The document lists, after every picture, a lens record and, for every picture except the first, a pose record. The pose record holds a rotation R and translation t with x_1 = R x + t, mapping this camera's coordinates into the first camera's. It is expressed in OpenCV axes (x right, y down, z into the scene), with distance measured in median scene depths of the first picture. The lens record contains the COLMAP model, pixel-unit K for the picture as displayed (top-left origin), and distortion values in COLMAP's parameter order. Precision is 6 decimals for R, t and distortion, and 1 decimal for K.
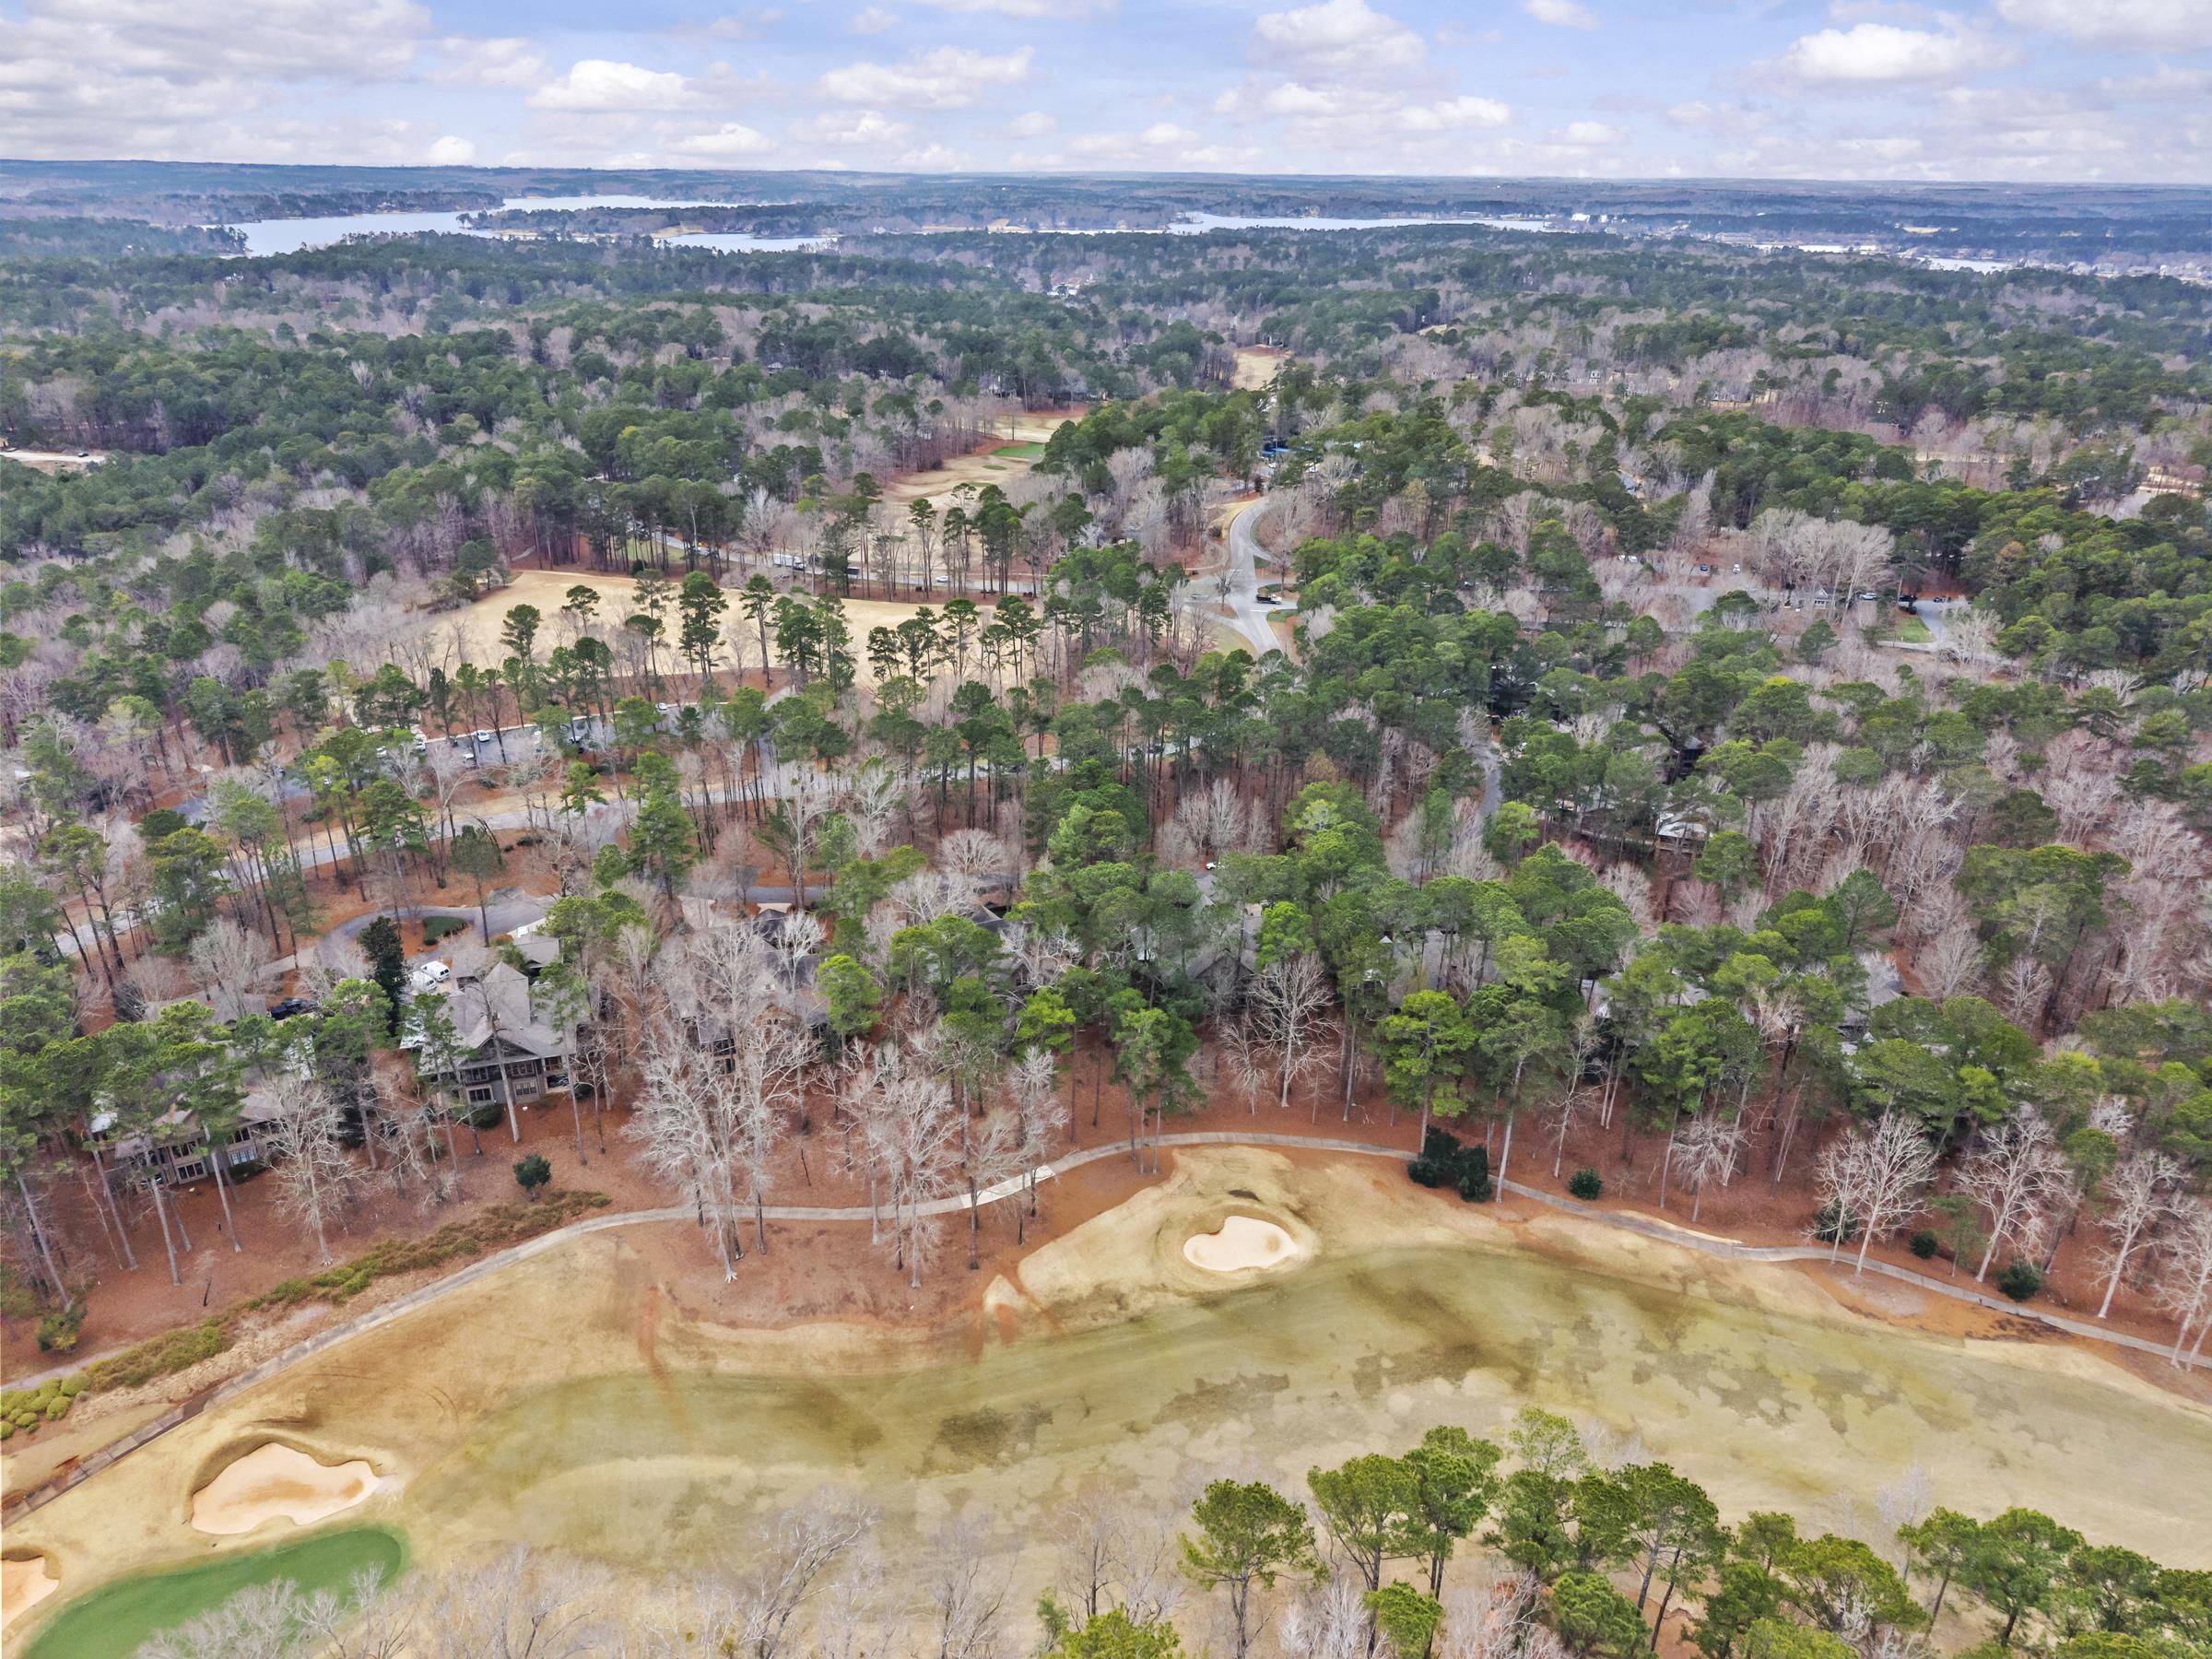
lens RADIAL K [[1535.8, 0, 1104.2], [0, 1535.8, 832.0], [0, 0, 1]] dist [0.049004, -0.010754]
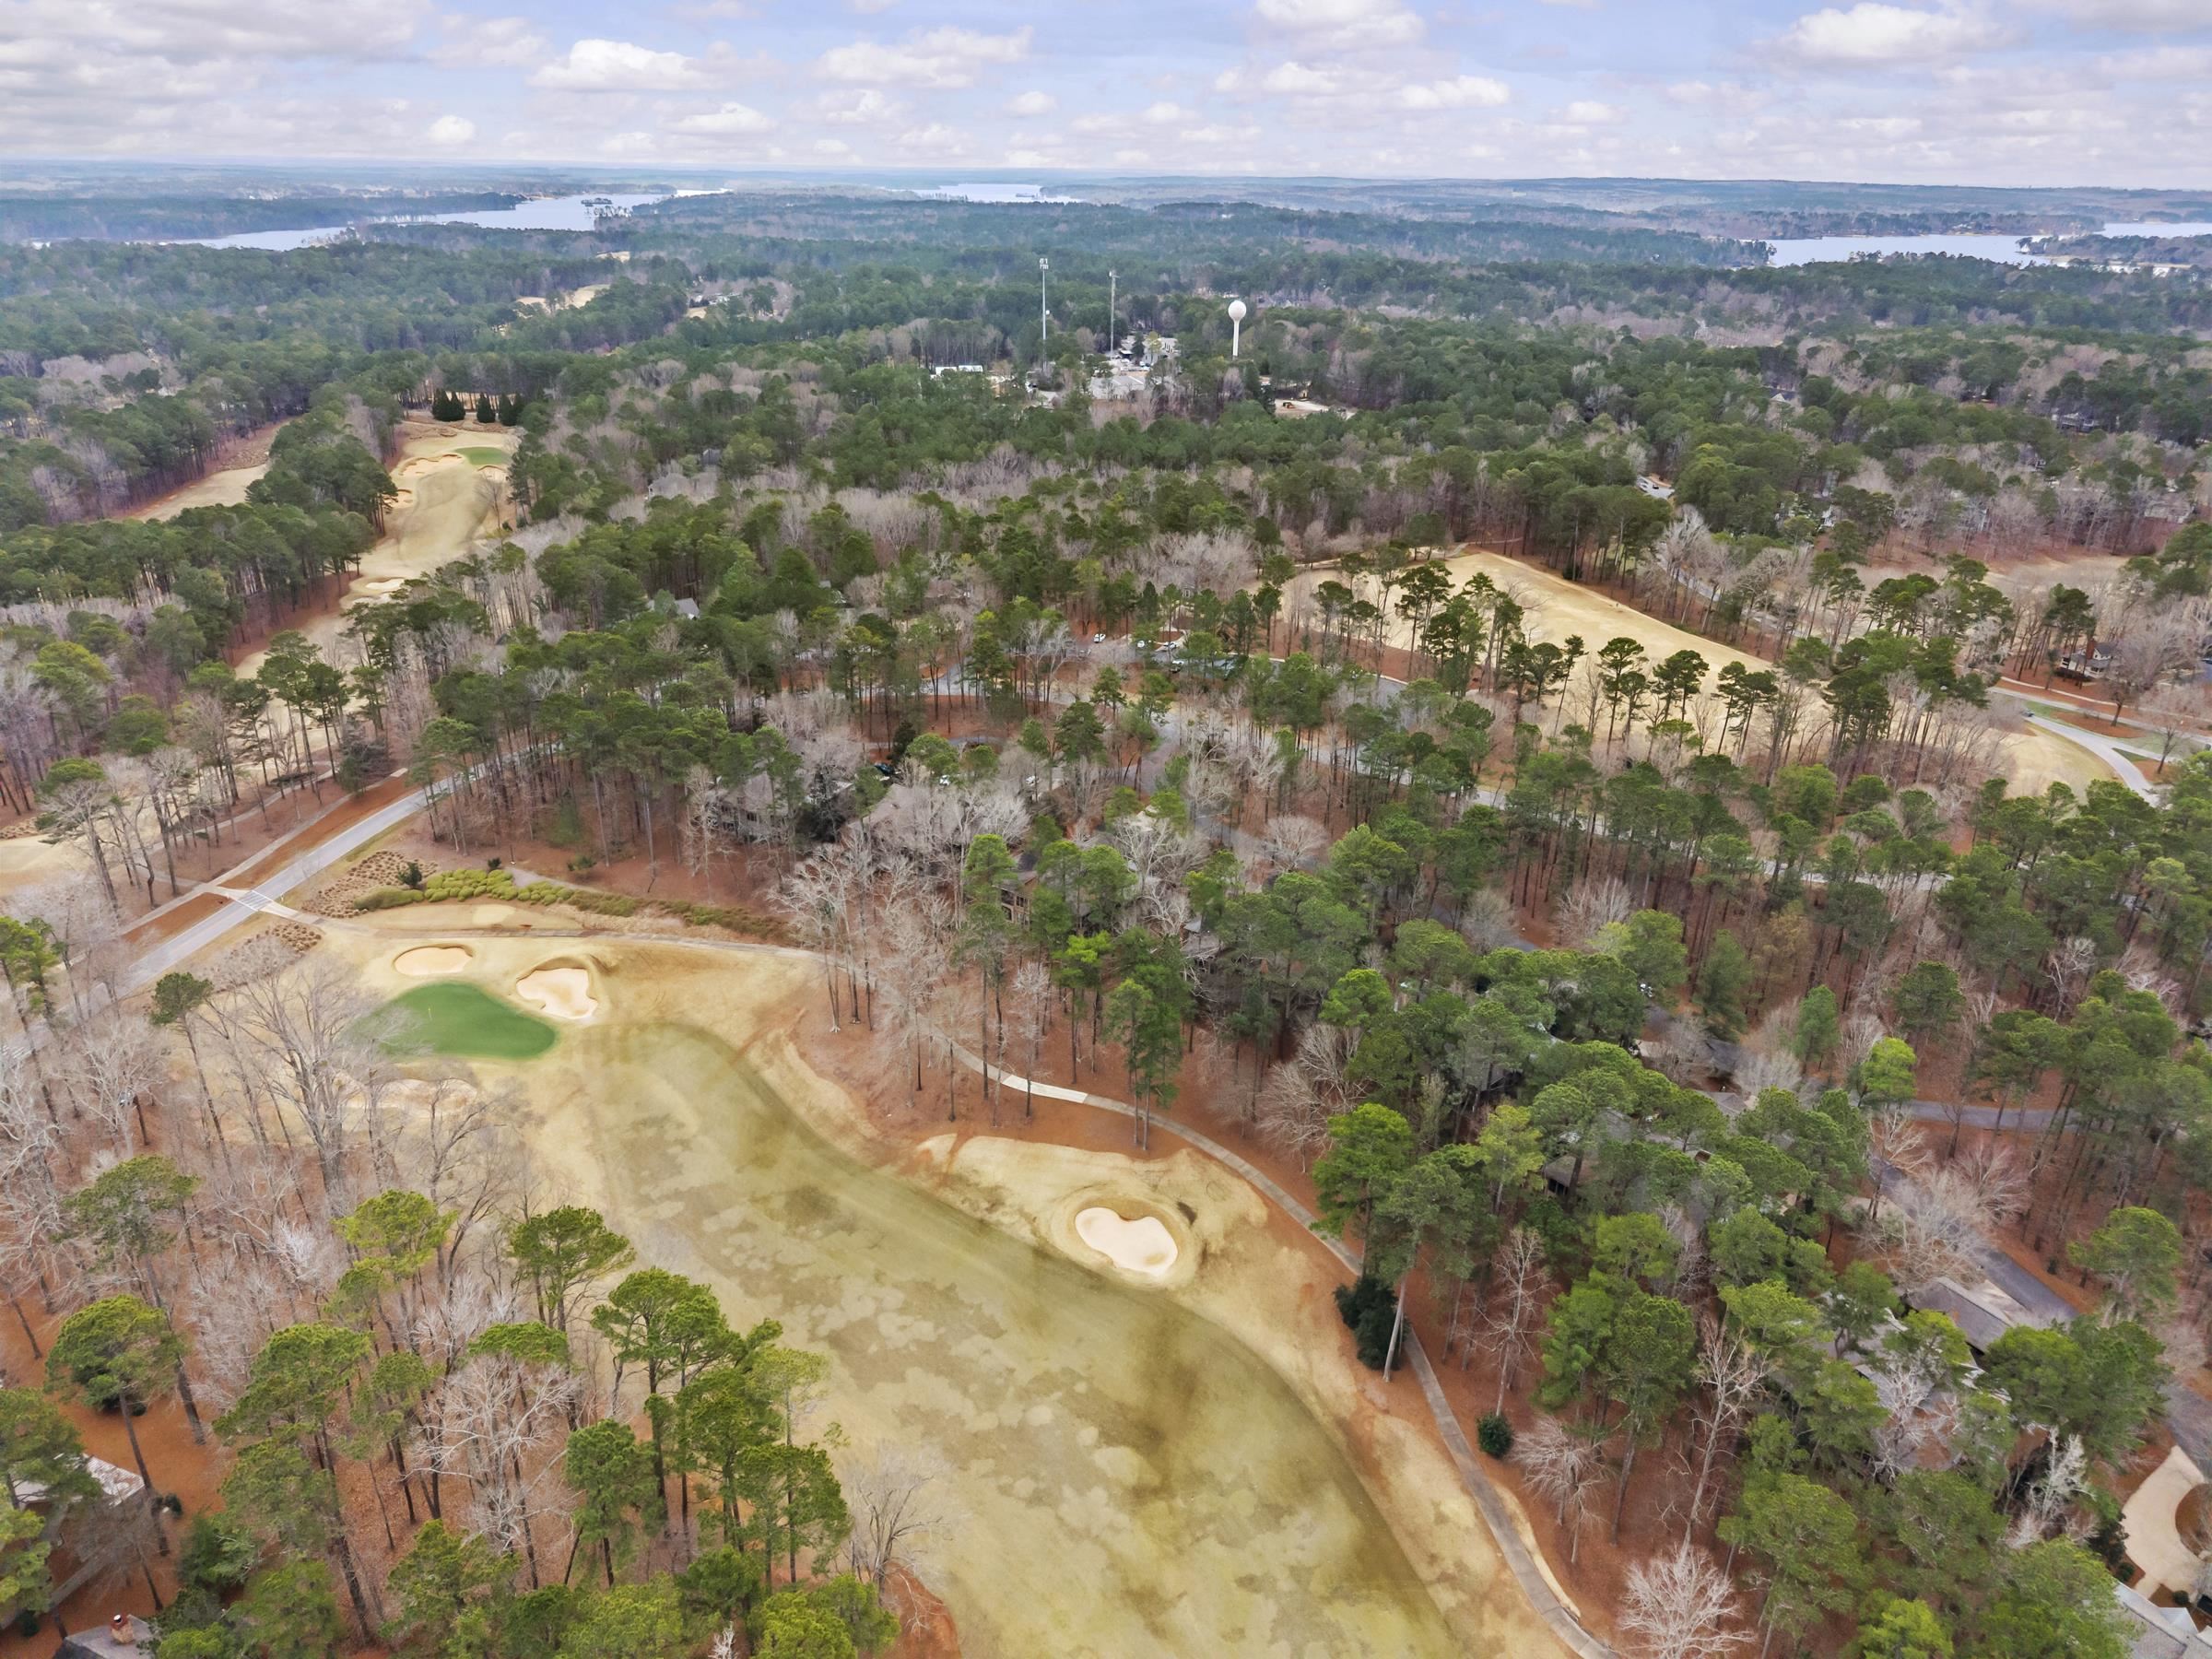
lens RADIAL K [[1535.8, 0, 1106.2], [0, 1535.8, 834.5], [0, 0, 1]] dist [0.049004, -0.010754]
pose [[0.596634, 0.338788, -0.727496, 0.770895], [-0.346881, 0.926333, 0.146901, -0.123529], [0.723672, 0.164709, 0.670202, 0.306702]]
